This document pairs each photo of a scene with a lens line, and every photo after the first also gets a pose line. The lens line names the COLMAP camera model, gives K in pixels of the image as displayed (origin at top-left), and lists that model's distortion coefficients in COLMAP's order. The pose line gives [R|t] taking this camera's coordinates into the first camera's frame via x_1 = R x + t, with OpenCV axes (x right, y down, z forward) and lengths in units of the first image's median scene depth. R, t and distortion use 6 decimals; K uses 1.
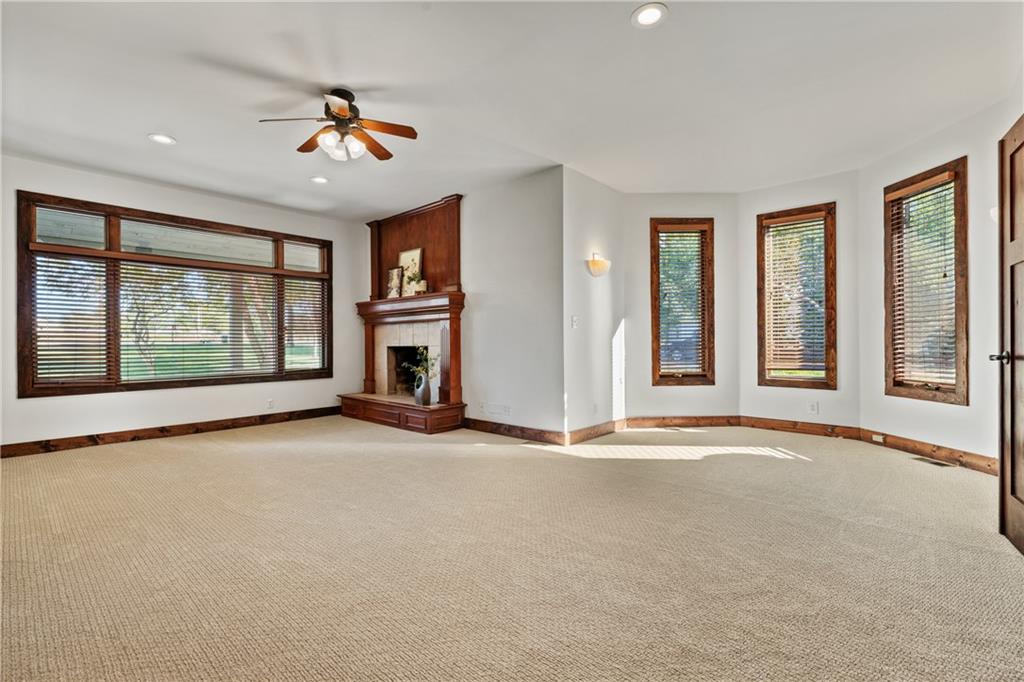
lens RADIAL K [[463.9, 0, 515.1], [0, 463.9, 341.5], [0, 0, 1]] dist [0.003886, 0.000676]
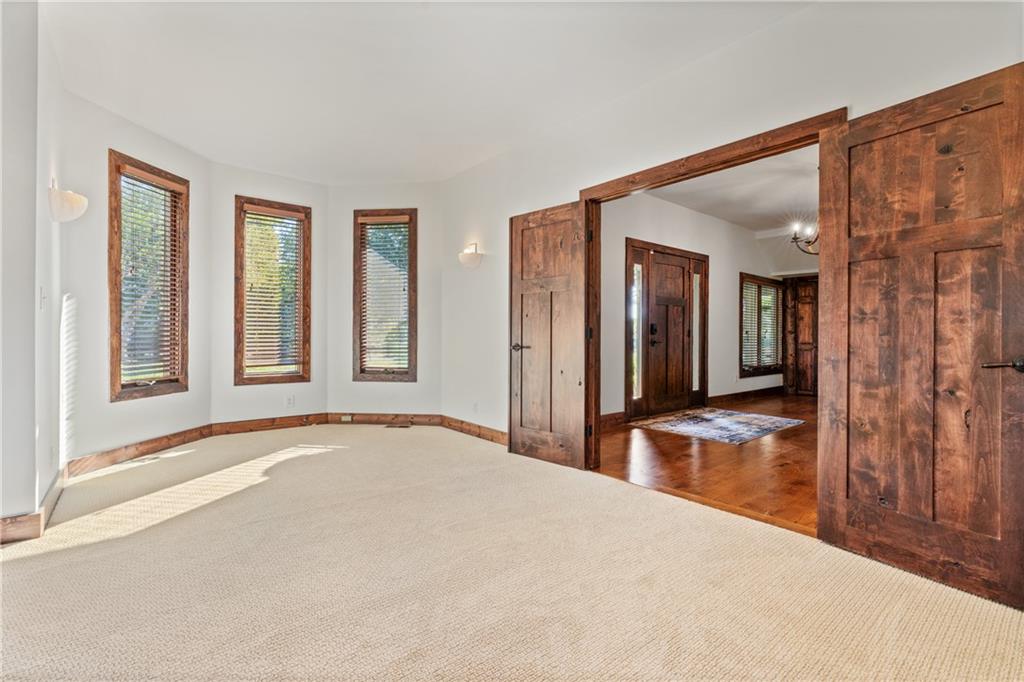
lens RADIAL K [[463.9, 0, 518.4], [0, 463.9, 338.2], [0, 0, 1]] dist [0.003886, 0.000676]
pose [[0.139590, 0.003151, 0.990204, -0.303148], [-0.003903, 0.999989, -0.002632, 0.003871], [-0.990202, -0.003497, 0.139600, 0.357429]]
